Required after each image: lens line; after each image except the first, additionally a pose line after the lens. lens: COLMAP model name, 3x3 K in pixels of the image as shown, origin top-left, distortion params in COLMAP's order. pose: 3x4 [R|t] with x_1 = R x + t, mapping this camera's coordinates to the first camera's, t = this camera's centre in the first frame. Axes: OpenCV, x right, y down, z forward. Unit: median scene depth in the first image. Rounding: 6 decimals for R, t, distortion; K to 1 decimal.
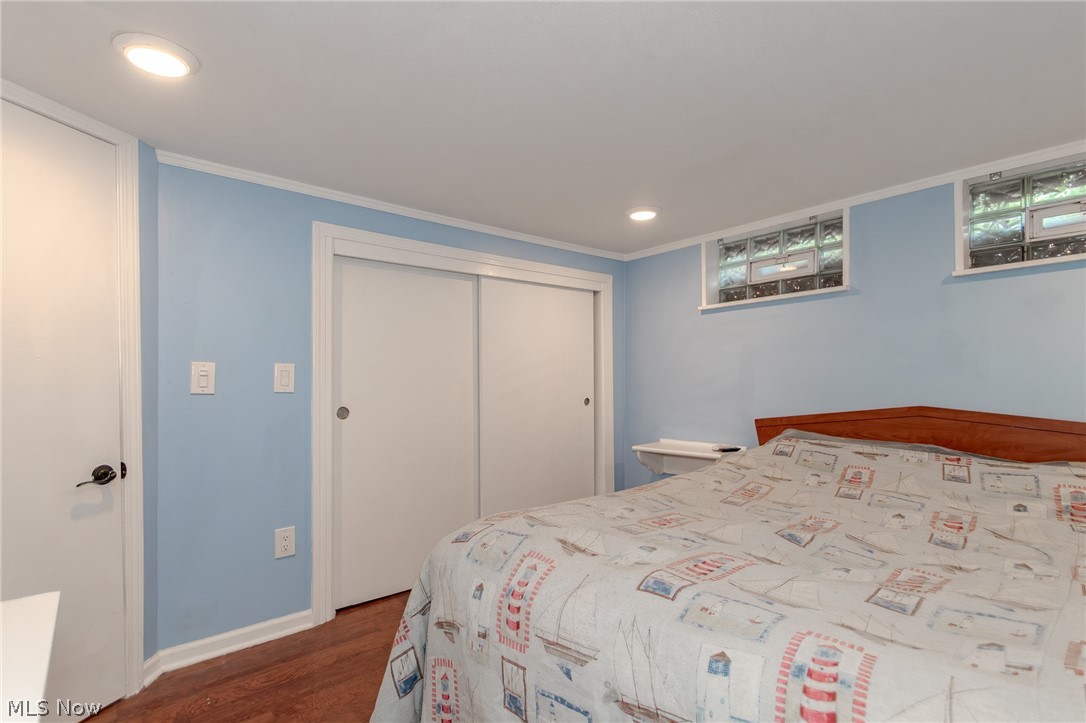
lens RADIAL K [[513.9, 0, 535.0], [0, 513.9, 384.7], [0, 0, 1]] dist [0.005776, -0.001976]
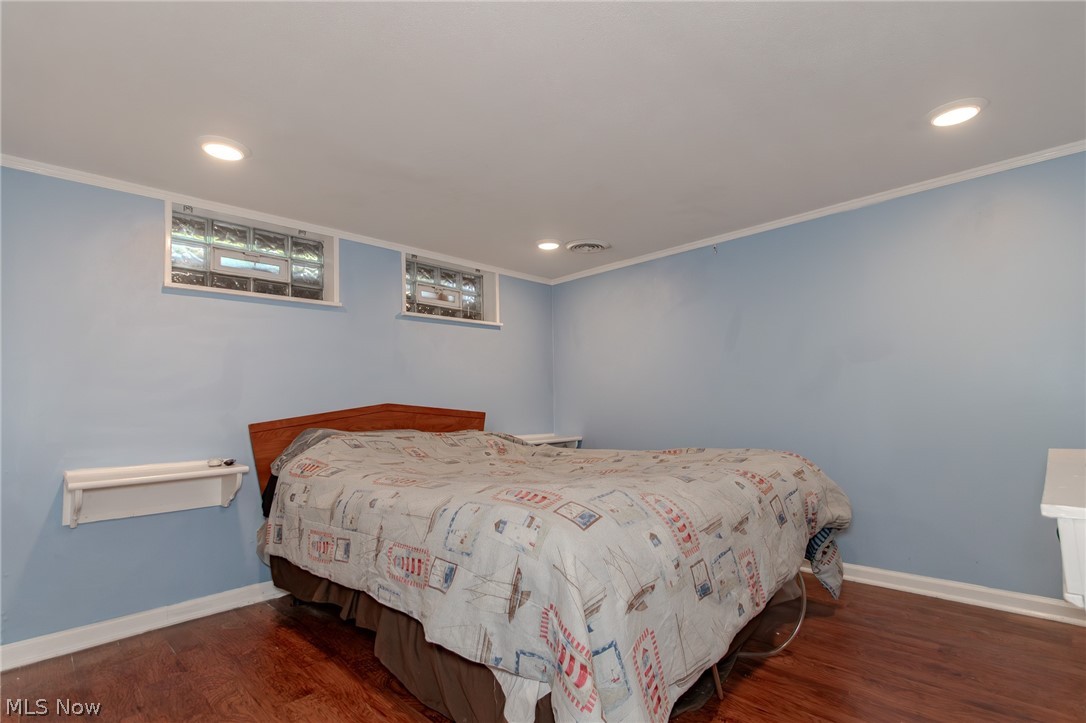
lens RADIAL K [[513.9, 0, 542.6], [0, 513.9, 366.2], [0, 0, 1]] dist [0.005776, -0.001976]
pose [[-0.086584, 0.082716, 0.992805, -0.670182], [0.020954, 0.996478, -0.081195, 0.064341], [-0.996024, 0.013773, -0.088013, 0.735286]]
